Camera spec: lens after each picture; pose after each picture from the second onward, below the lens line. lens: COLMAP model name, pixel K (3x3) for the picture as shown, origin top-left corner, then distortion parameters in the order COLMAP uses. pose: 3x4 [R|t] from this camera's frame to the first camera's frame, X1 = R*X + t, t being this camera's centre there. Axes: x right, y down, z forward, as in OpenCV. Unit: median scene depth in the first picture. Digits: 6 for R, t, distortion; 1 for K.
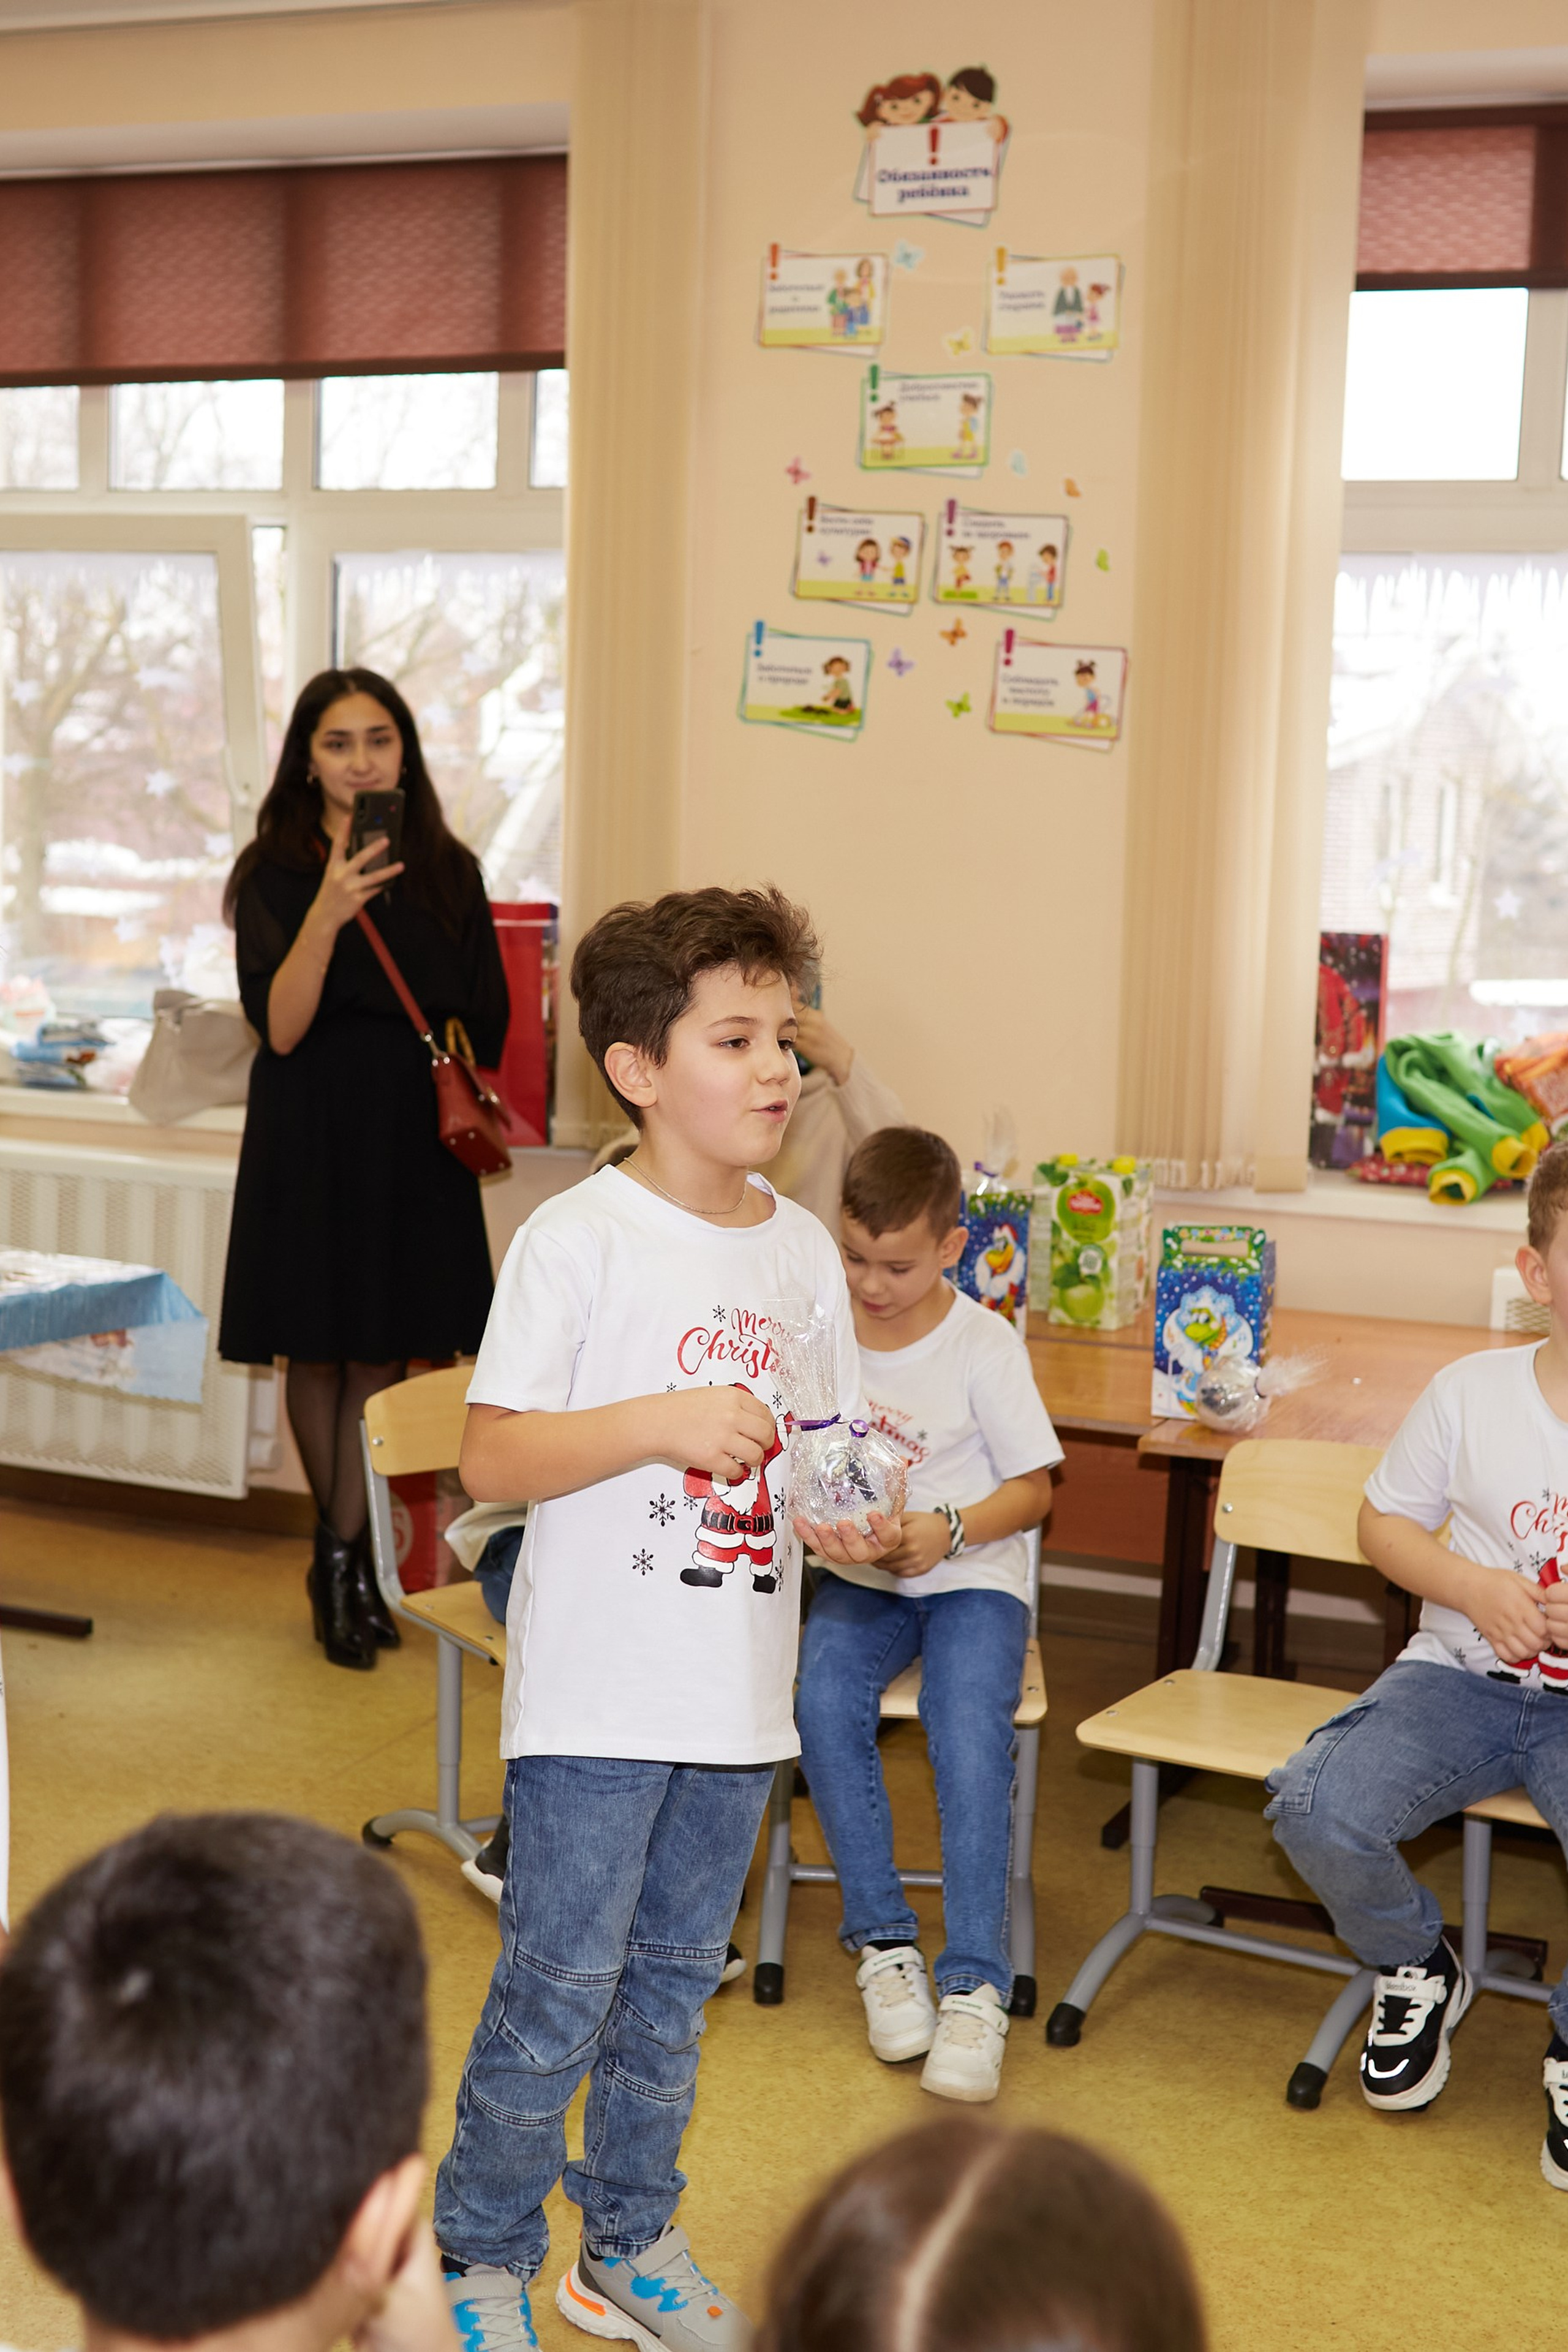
lens RADIAL K [[3058.6, 0, 783.2], [0, 3058.6, 1176.2], [0, 0, 1]] dist [-0.000595, -0.026067]
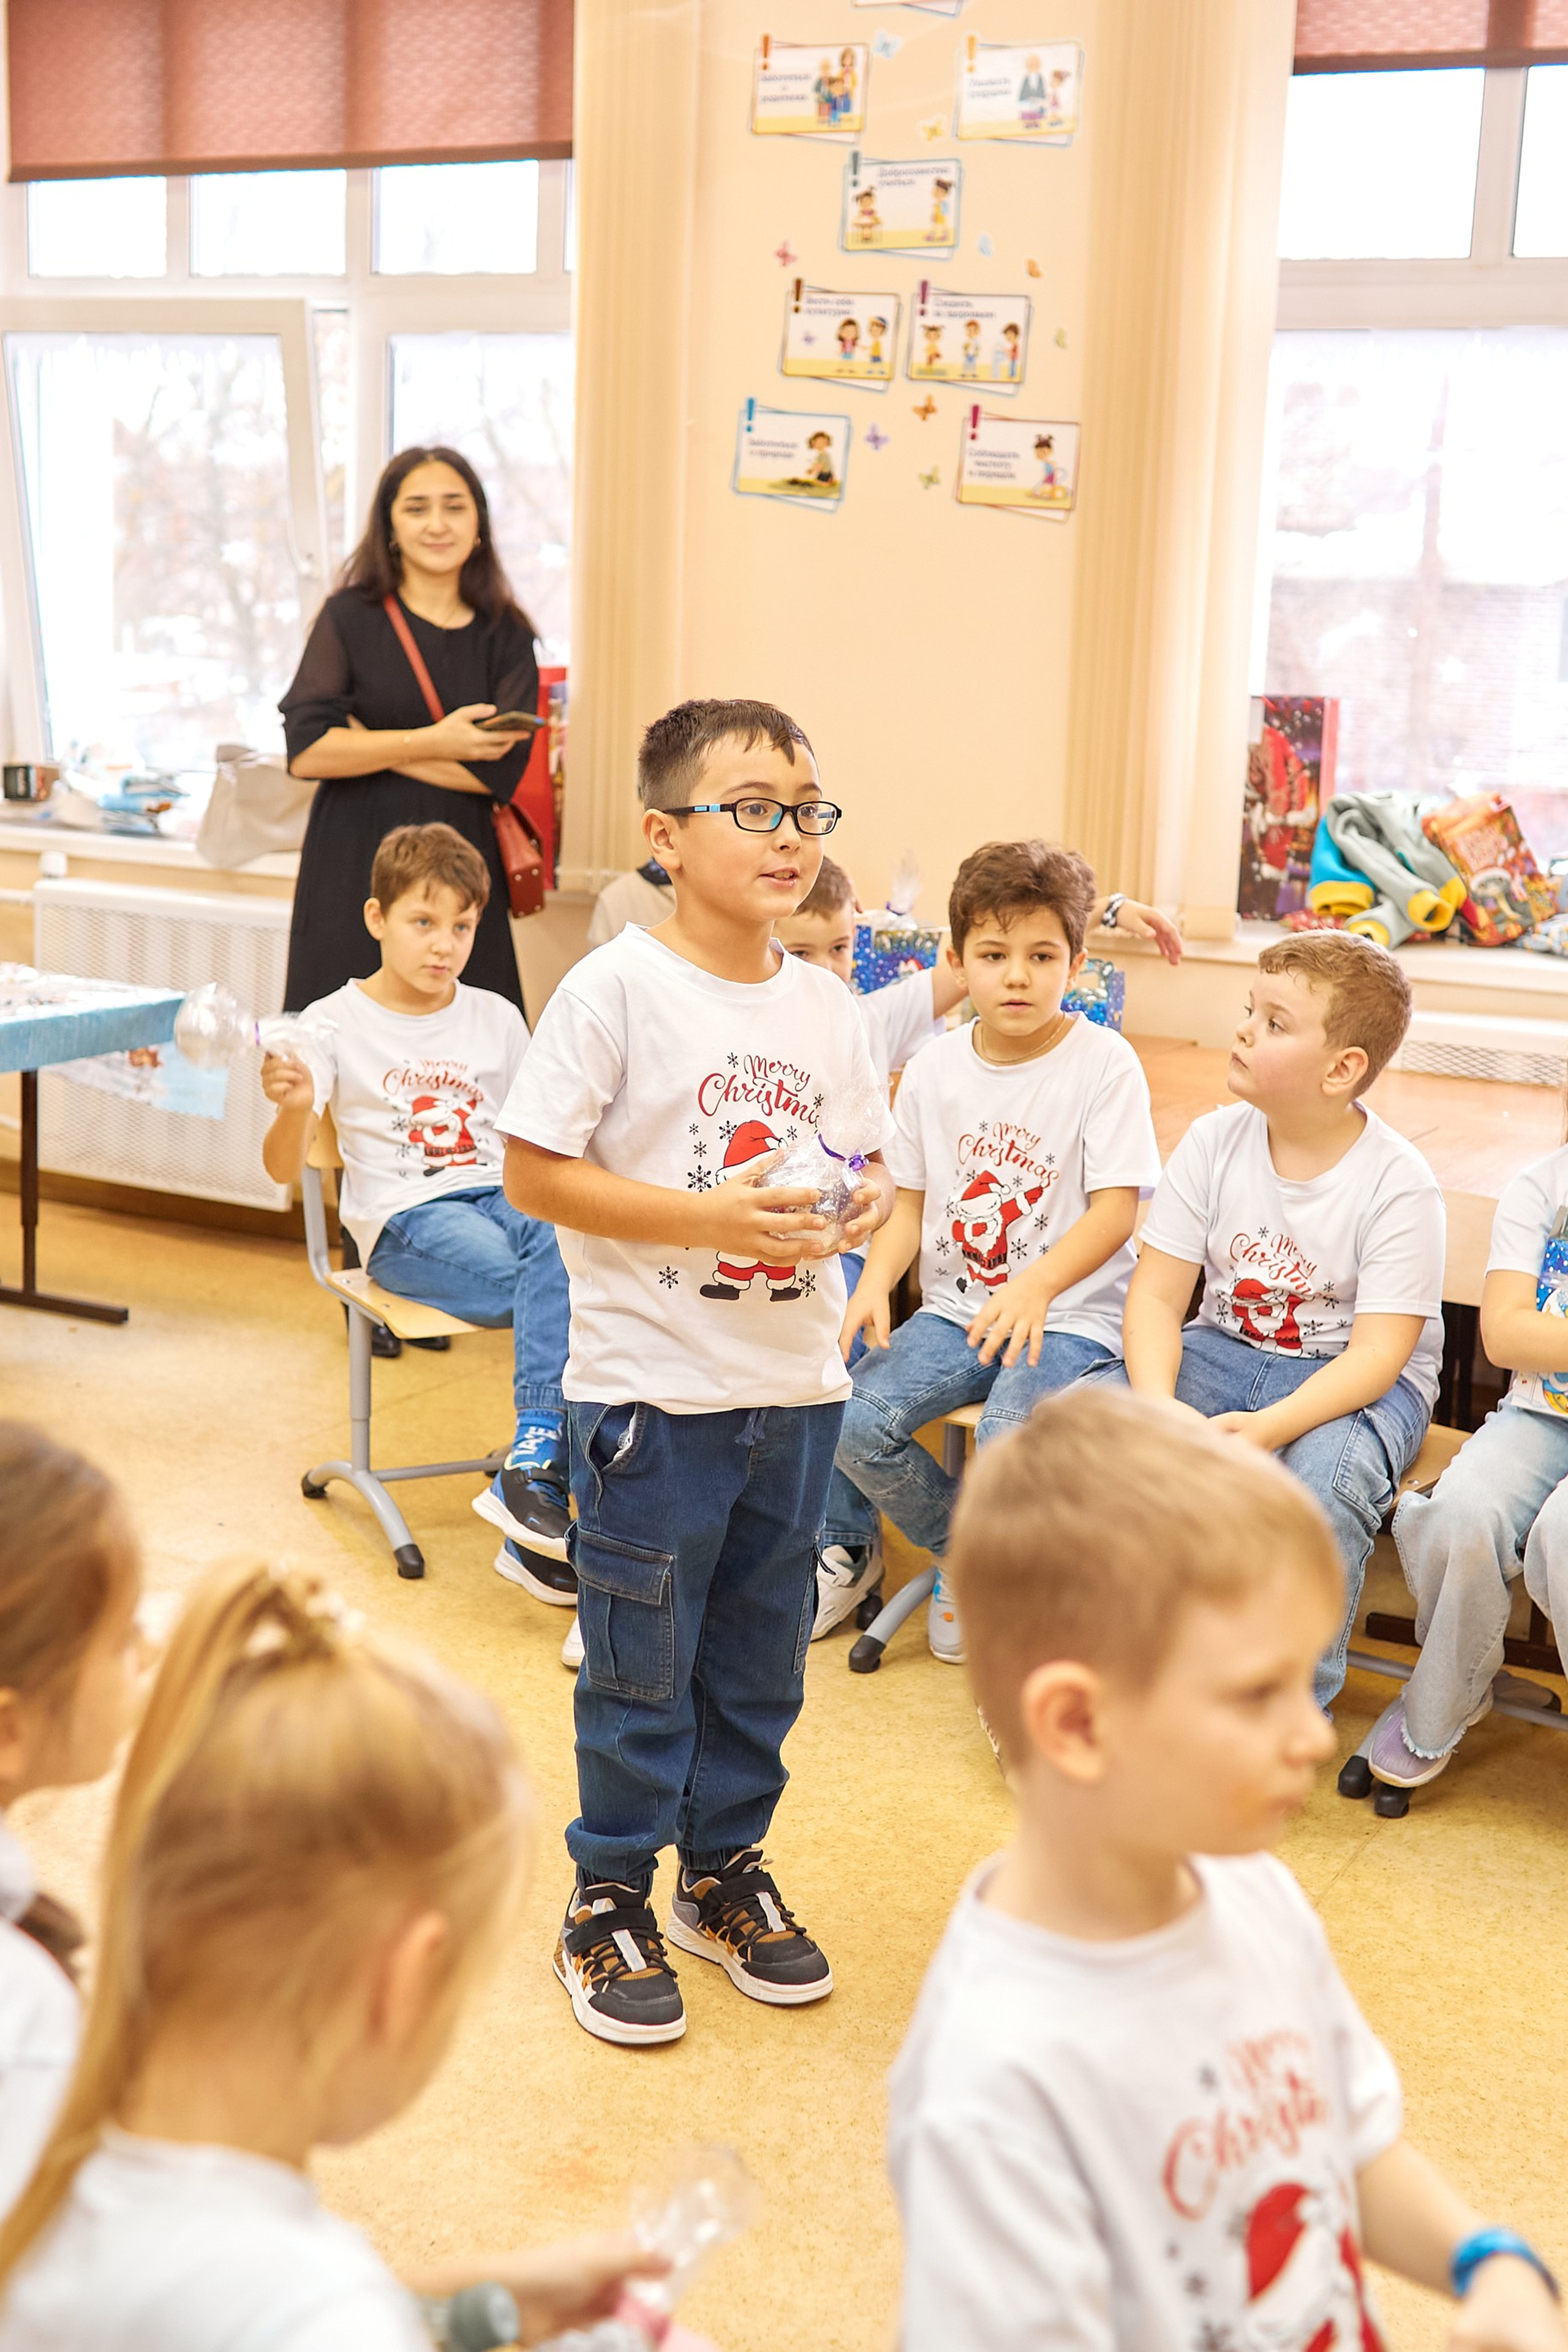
lens RADIAL K [[3058.0, 0, 783.6], [0, 3058.0, 1178.0], [0, 0, 1]] dist [0.030843, -0.067423]
pose [[0.994700, 0.023659, -0.100060, 0.119545], [-0.017001, 0.997616, 0.066881, 0.018528], [0.101404, -0.064826, 0.992731, -0.078524]]
